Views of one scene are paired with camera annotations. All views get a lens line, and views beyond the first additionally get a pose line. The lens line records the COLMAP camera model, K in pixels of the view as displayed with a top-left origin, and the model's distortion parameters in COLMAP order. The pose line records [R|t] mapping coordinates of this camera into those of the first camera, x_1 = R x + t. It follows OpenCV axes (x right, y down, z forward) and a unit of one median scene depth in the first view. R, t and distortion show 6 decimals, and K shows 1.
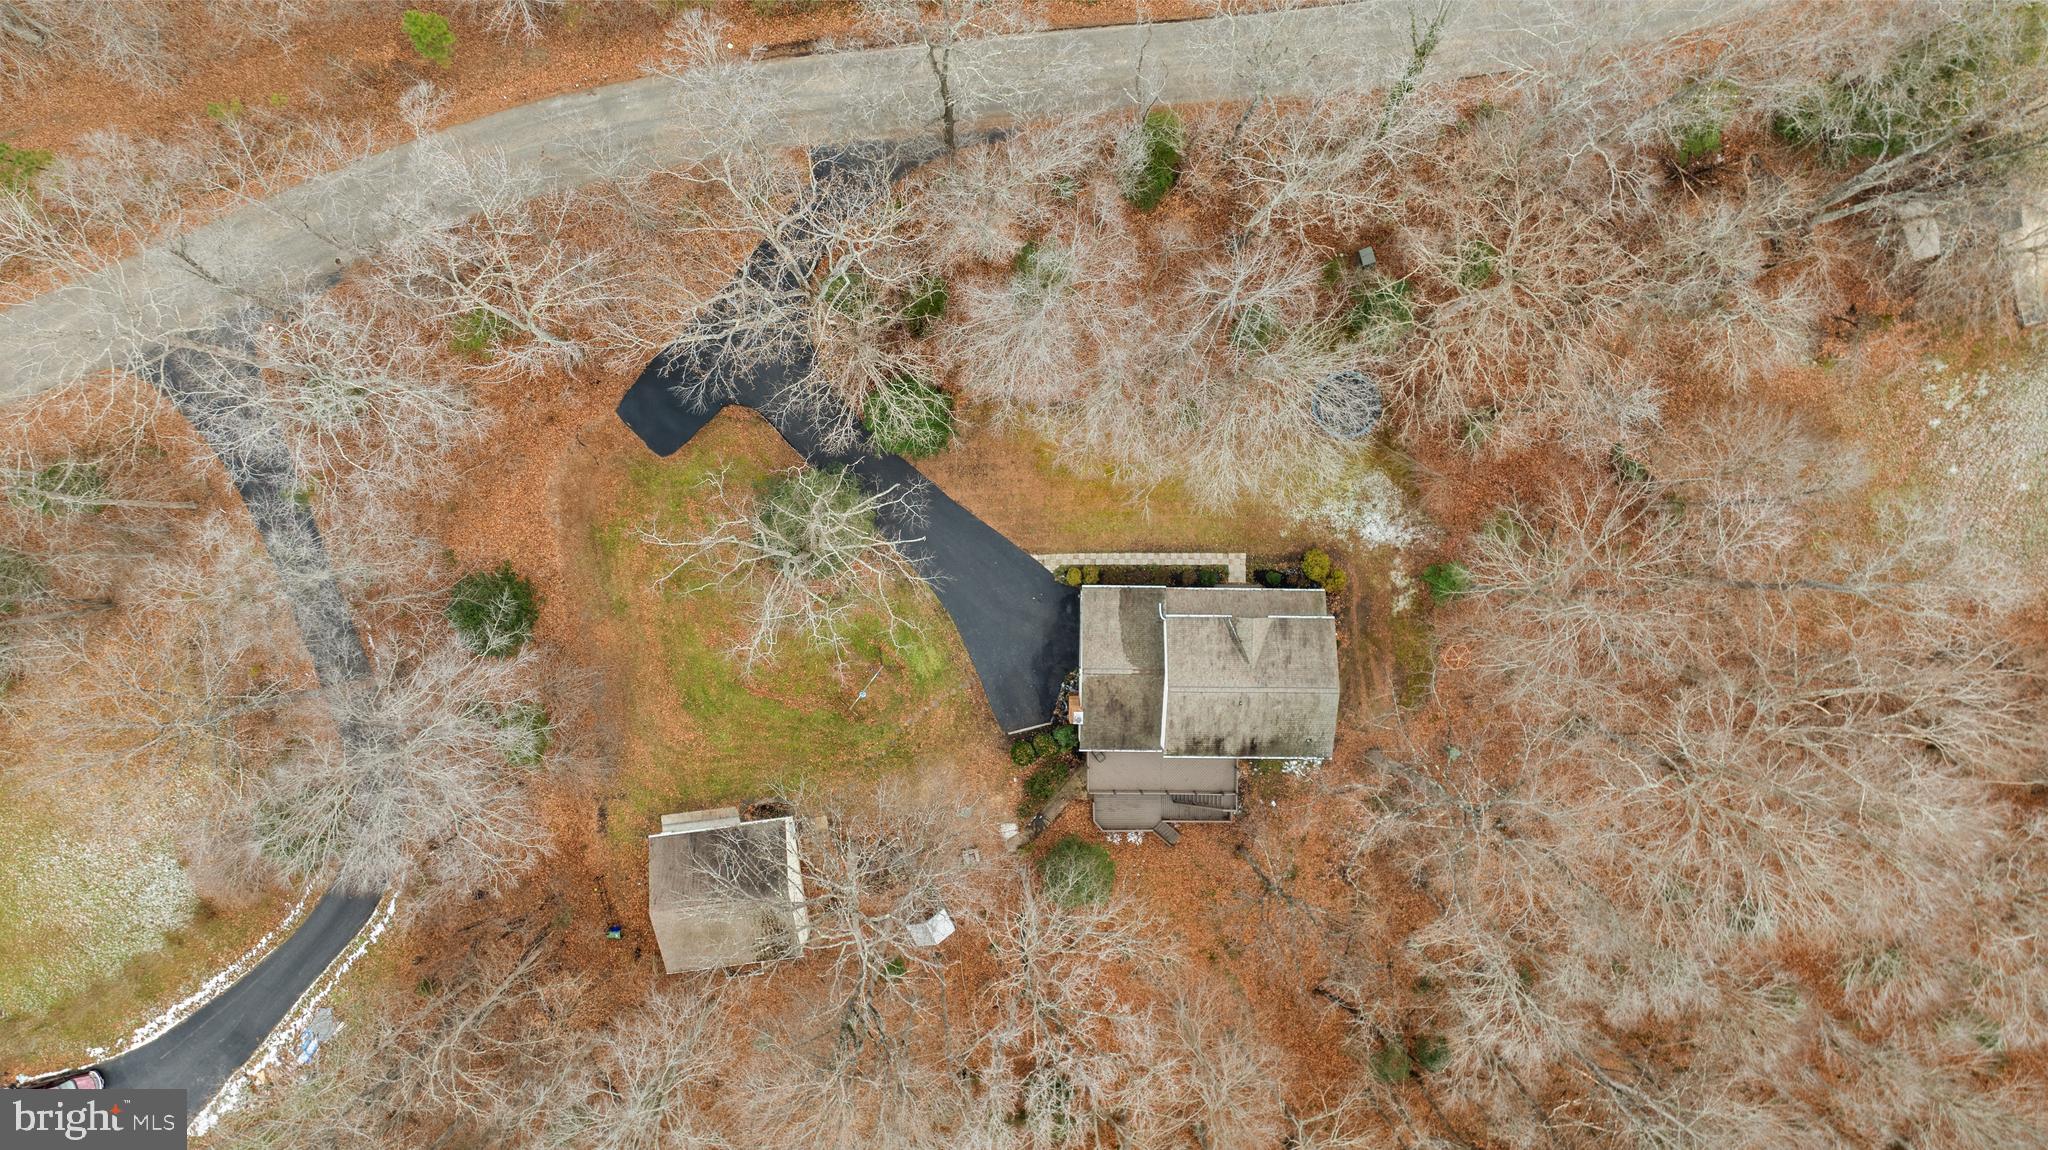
lens RADIAL K [[1457.7, 0, 1039.2], [0, 1457.7, 572.9], [0, 0, 1]] dist [-0.012761, -0.039256]
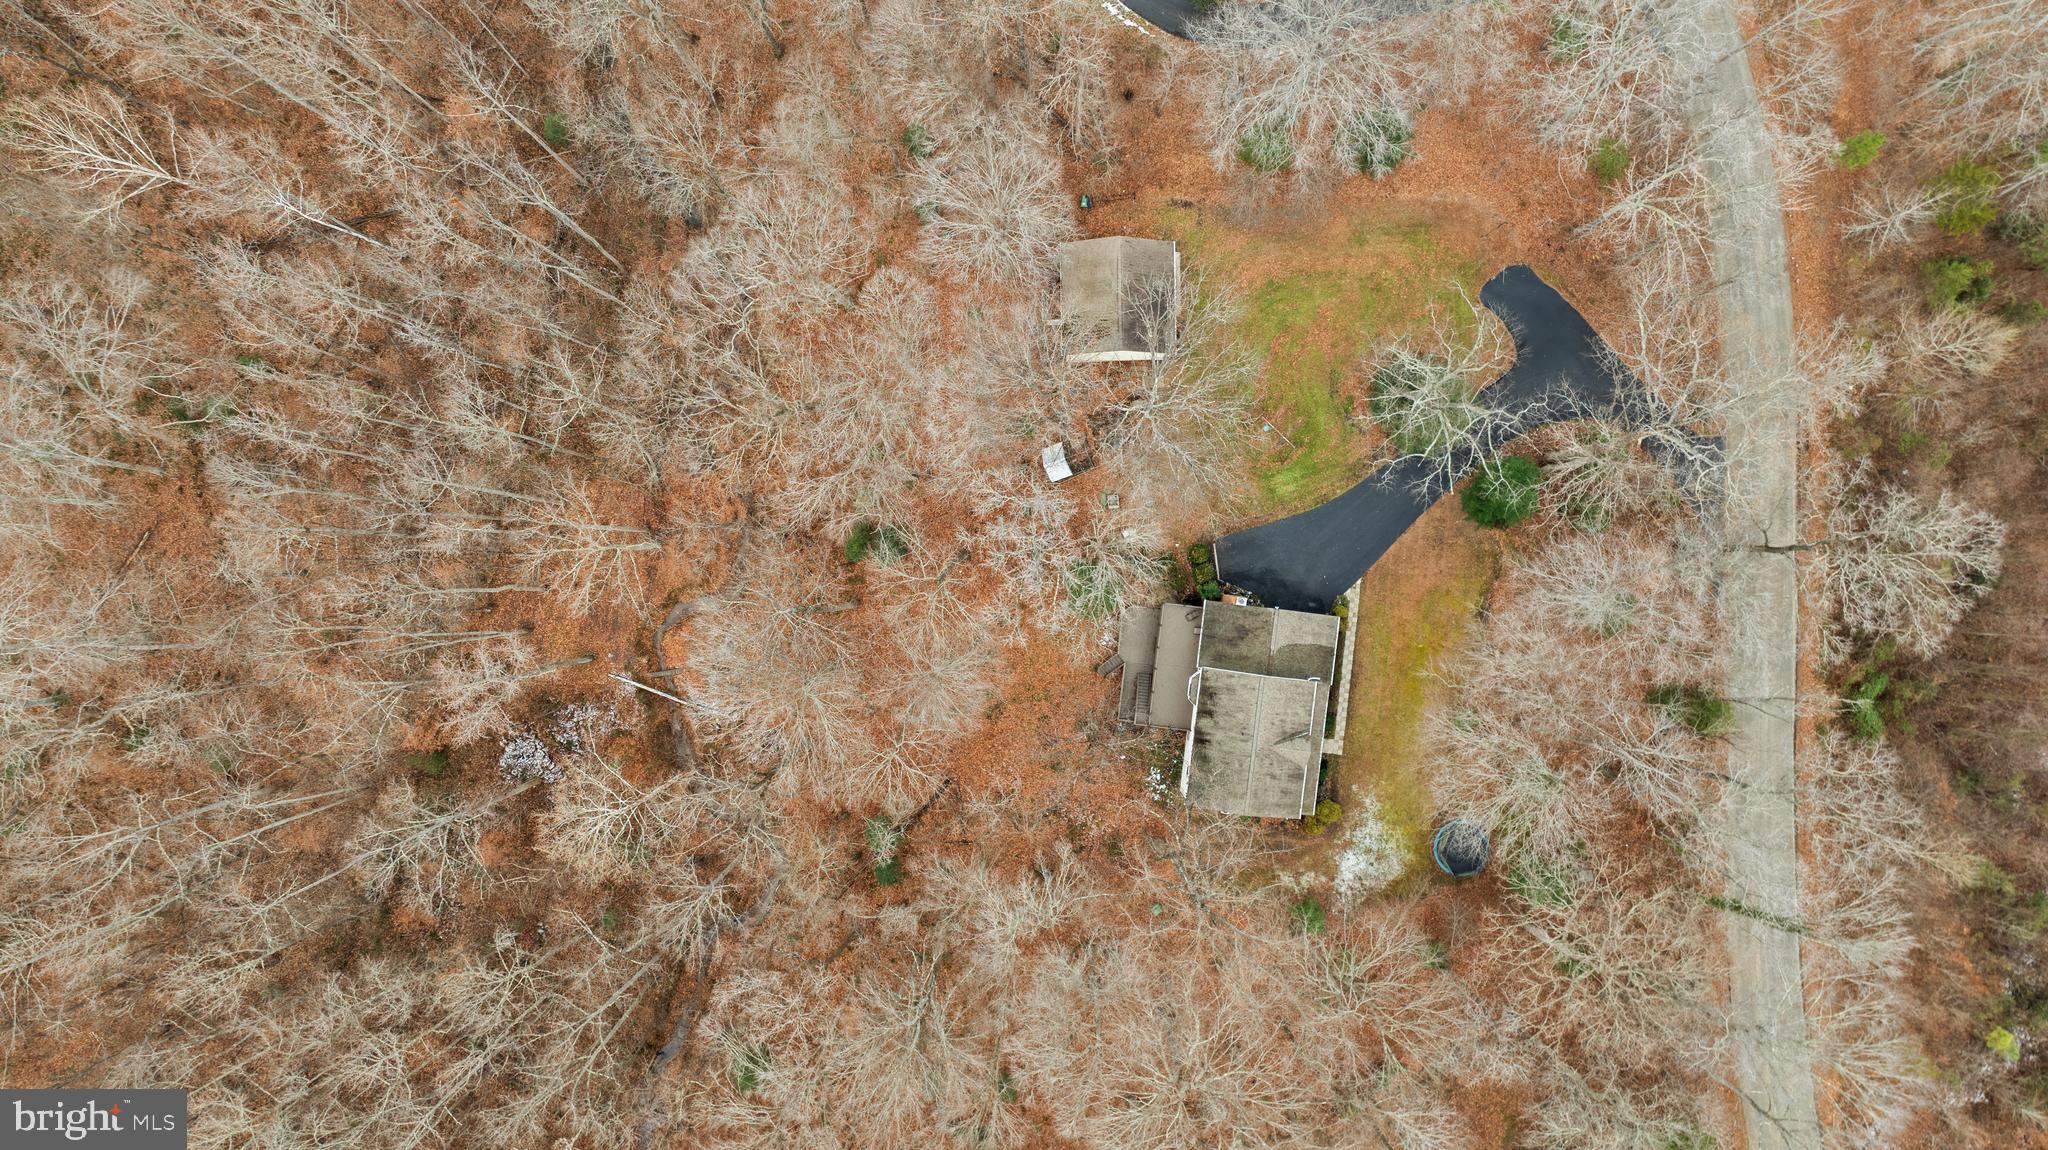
lens RADIAL K [[1457.7, 0, 1039.2], [0, 1457.7, 572.9], [0, 0, 1]] dist [-0.012761, -0.039256]
pose [[-0.108254, 0.993953, -0.018403, 0.041366], [-0.993832, -0.108651, -0.022186, 0.281956], [-0.024052, 0.015888, 0.999584, -0.207441]]
